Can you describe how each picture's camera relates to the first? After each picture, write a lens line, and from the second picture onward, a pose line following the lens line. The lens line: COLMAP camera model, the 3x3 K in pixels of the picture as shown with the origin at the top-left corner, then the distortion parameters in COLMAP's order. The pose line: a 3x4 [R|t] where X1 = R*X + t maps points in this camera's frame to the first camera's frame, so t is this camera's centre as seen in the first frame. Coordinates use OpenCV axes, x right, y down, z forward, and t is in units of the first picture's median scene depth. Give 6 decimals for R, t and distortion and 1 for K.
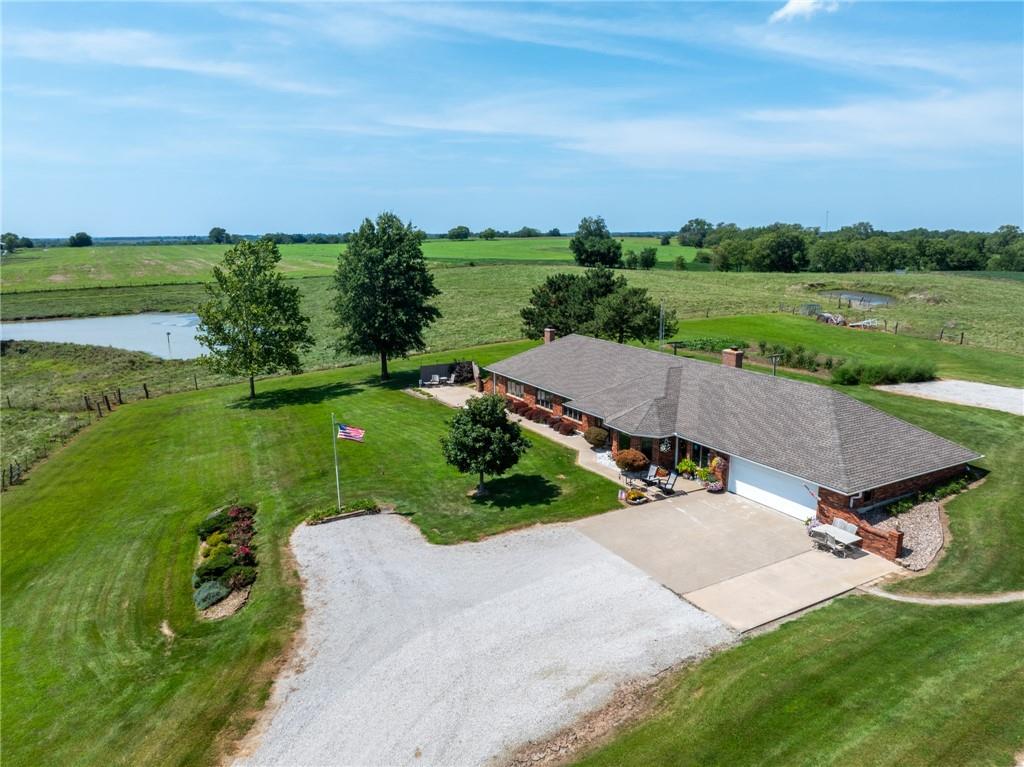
lens RADIAL K [[721.4, 0, 512.0], [0, 721.4, 383.5], [0, 0, 1]] dist [-0.043647, 0.004826]
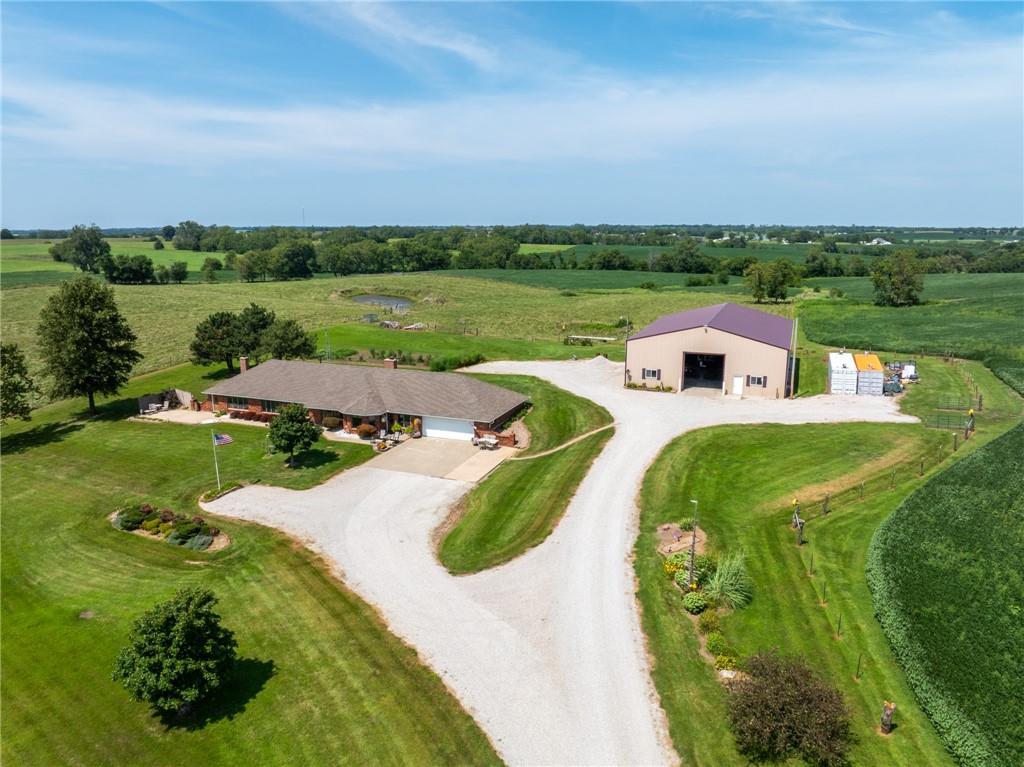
lens RADIAL K [[721.5, 0, 518.8], [0, 721.5, 381.5], [0, 0, 1]] dist [-0.041279, -0.006593]
pose [[0.767489, -0.131560, 0.627418, -0.621854], [0.128591, 0.990417, 0.050377, -0.049018], [-0.628033, 0.042017, 0.777051, -0.577260]]
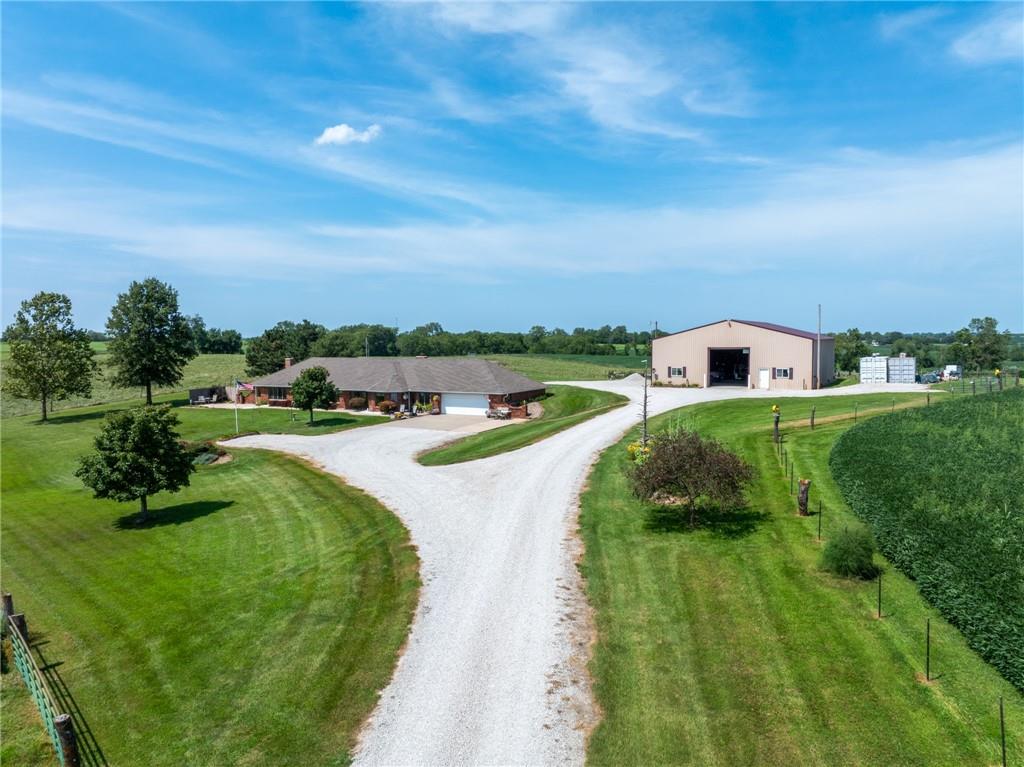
lens RADIAL K [[721.5, 0, 518.8], [0, 721.5, 381.5], [0, 0, 1]] dist [-0.041279, -0.006593]
pose [[0.838036, -0.032934, 0.544620, -0.537130], [0.113344, 0.986910, -0.114729, 0.289947], [-0.533712, 0.157877, 0.830799, -0.678214]]
